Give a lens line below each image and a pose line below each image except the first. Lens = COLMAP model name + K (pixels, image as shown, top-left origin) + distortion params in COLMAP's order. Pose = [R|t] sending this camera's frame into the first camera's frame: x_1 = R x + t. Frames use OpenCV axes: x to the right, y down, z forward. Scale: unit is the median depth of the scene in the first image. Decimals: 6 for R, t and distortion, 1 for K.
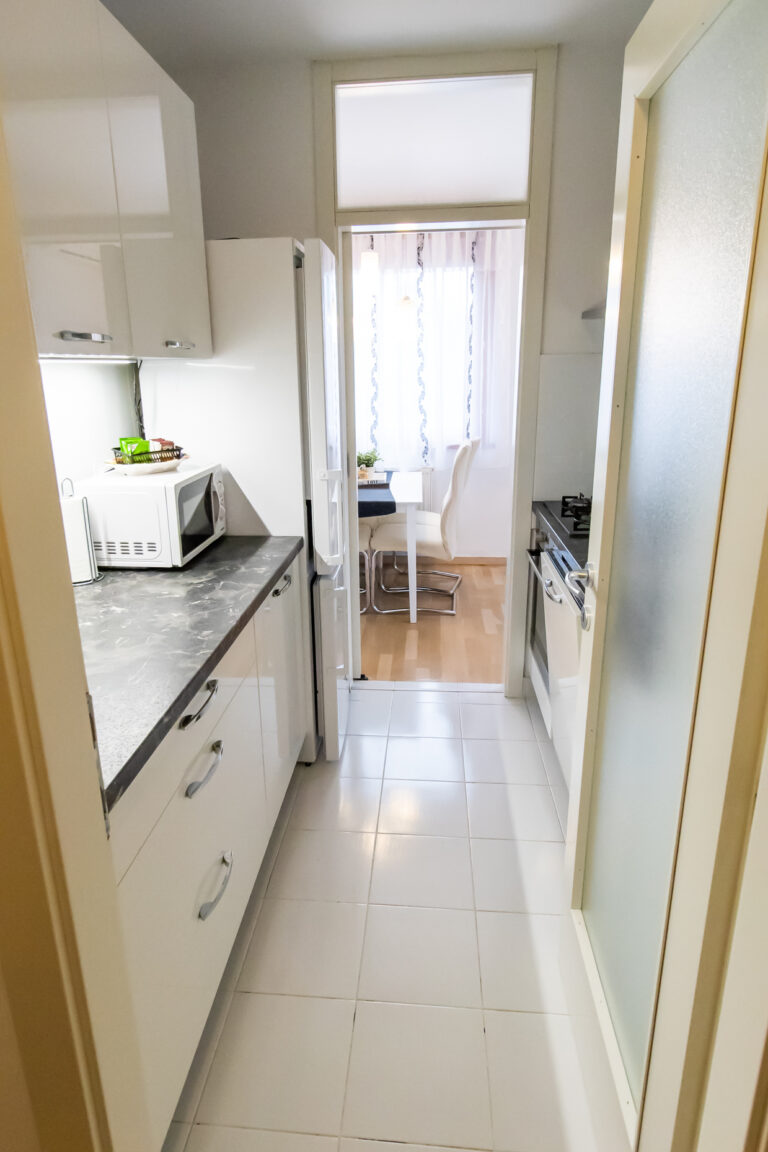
lens RADIAL K [[679.2, 0, 386.8], [0, 679.2, 574.5], [0, 0, 1]] dist [0.003738, -0.002785]
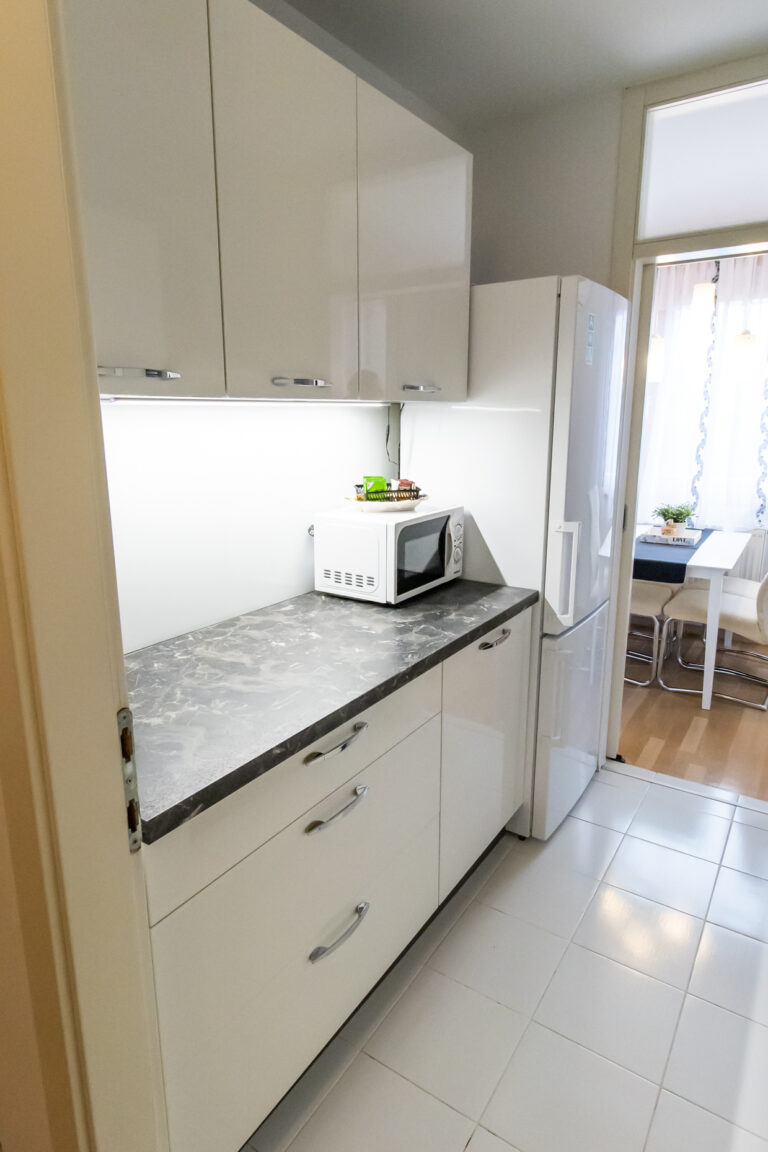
lens RADIAL K [[679.2, 0, 380.7], [0, 679.2, 573.2], [0, 0, 1]] dist [0.003738, -0.002785]
pose [[0.861120, 0.118606, -0.494374, 0.152897], [-0.149702, 0.988449, -0.023617, -0.026315], [0.485862, 0.094345, 0.868929, 0.093279]]
